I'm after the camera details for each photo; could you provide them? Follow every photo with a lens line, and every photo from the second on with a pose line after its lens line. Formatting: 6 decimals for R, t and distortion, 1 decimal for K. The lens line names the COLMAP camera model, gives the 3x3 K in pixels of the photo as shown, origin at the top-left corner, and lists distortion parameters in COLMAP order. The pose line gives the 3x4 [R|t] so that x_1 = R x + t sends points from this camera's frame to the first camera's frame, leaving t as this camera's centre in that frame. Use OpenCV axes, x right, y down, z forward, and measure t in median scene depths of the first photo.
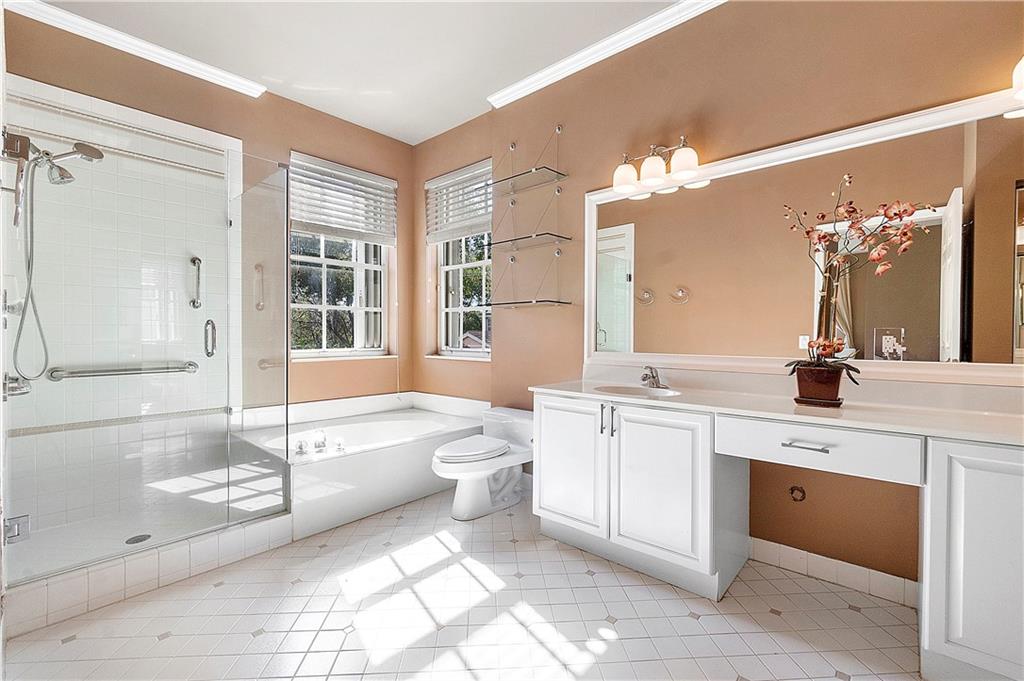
lens RADIAL K [[441.3, 0, 510.7], [0, 441.3, 340.9], [0, 0, 1]] dist [-0.004214, -0.000087]
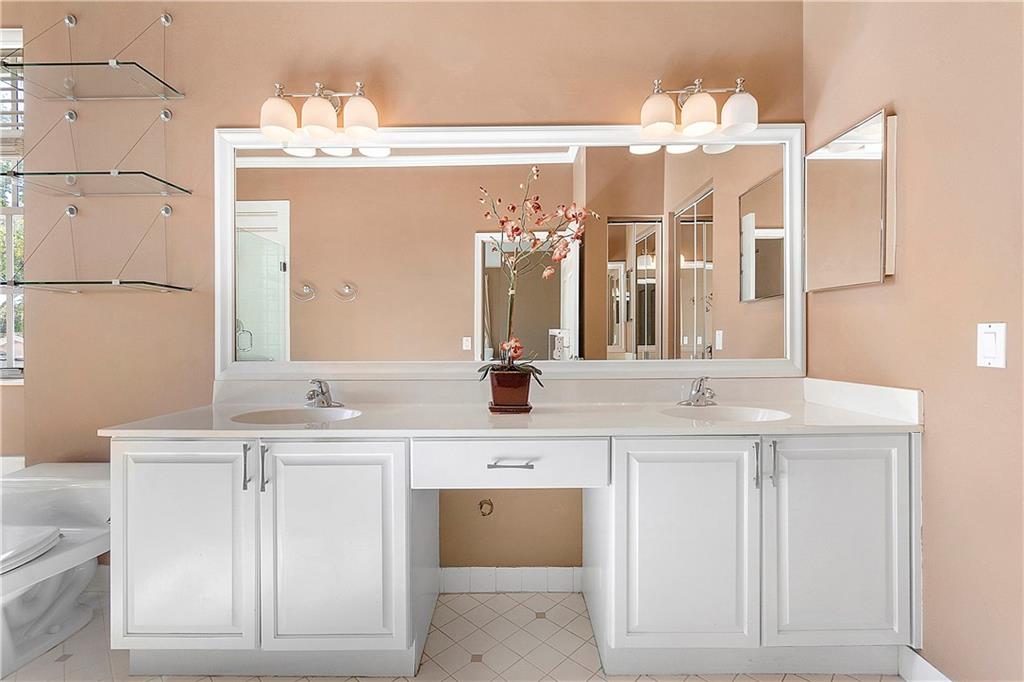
lens RADIAL K [[441.3, 0, 504.9], [0, 441.3, 339.7], [0, 0, 1]] dist [-0.004214, -0.000087]
pose [[0.743703, -0.007412, 0.668469, 0.056096], [0.013025, 0.999909, -0.003403, -0.002403], [-0.668383, 0.011238, 0.743732, 0.247048]]
